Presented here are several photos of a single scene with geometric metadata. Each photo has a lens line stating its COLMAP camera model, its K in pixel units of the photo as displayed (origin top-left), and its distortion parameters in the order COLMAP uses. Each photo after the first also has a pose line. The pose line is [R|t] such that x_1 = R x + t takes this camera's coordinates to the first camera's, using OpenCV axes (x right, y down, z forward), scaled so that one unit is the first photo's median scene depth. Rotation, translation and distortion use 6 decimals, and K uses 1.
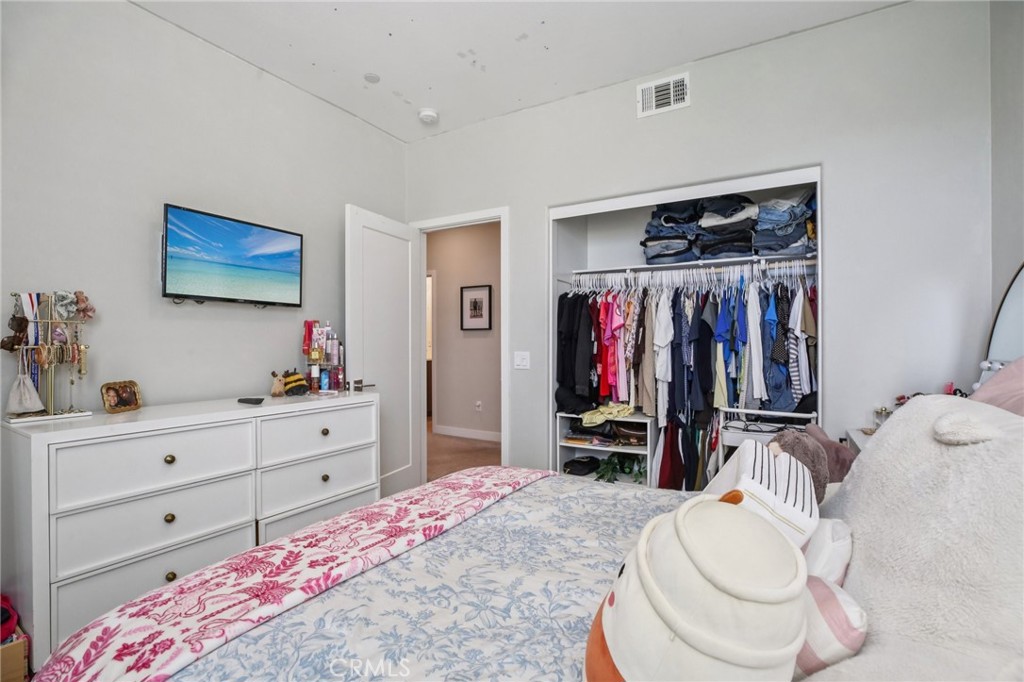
lens RADIAL K [[464.0, 0, 505.3], [0, 464.0, 337.5], [0, 0, 1]] dist [-0.010084, 0.000001]
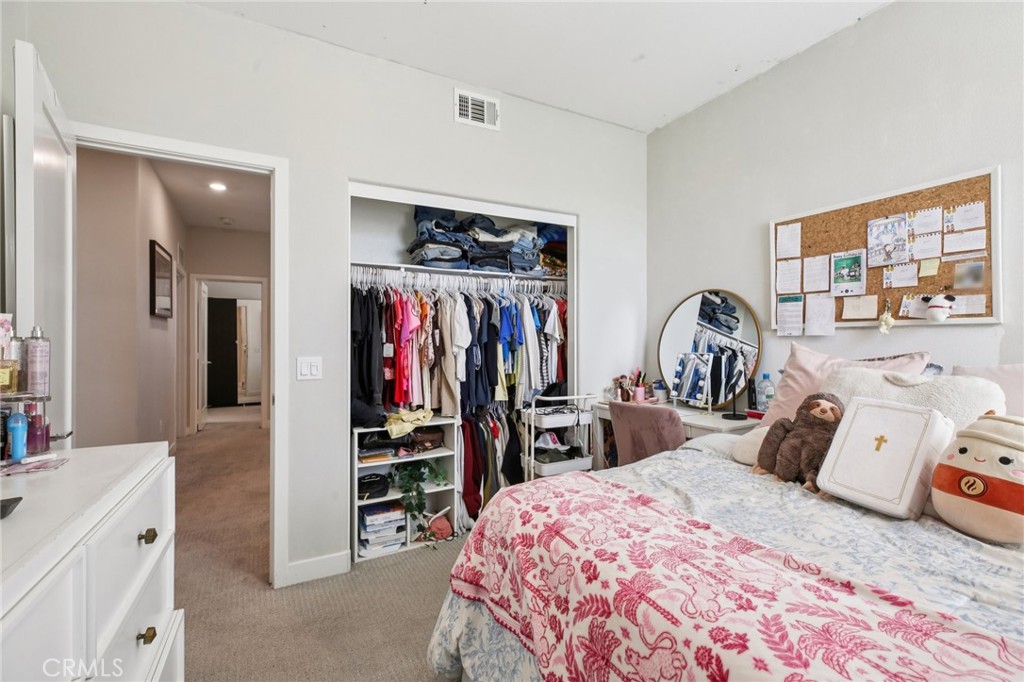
lens RADIAL K [[464.0, 0, 508.2], [0, 464.0, 344.7], [0, 0, 1]] dist [-0.010084, 0.000001]
pose [[0.522334, -0.002435, 0.852738, -0.493893], [-0.001945, 0.999990, 0.004047, 0.007562], [-0.852739, -0.003772, 0.522324, 0.363042]]
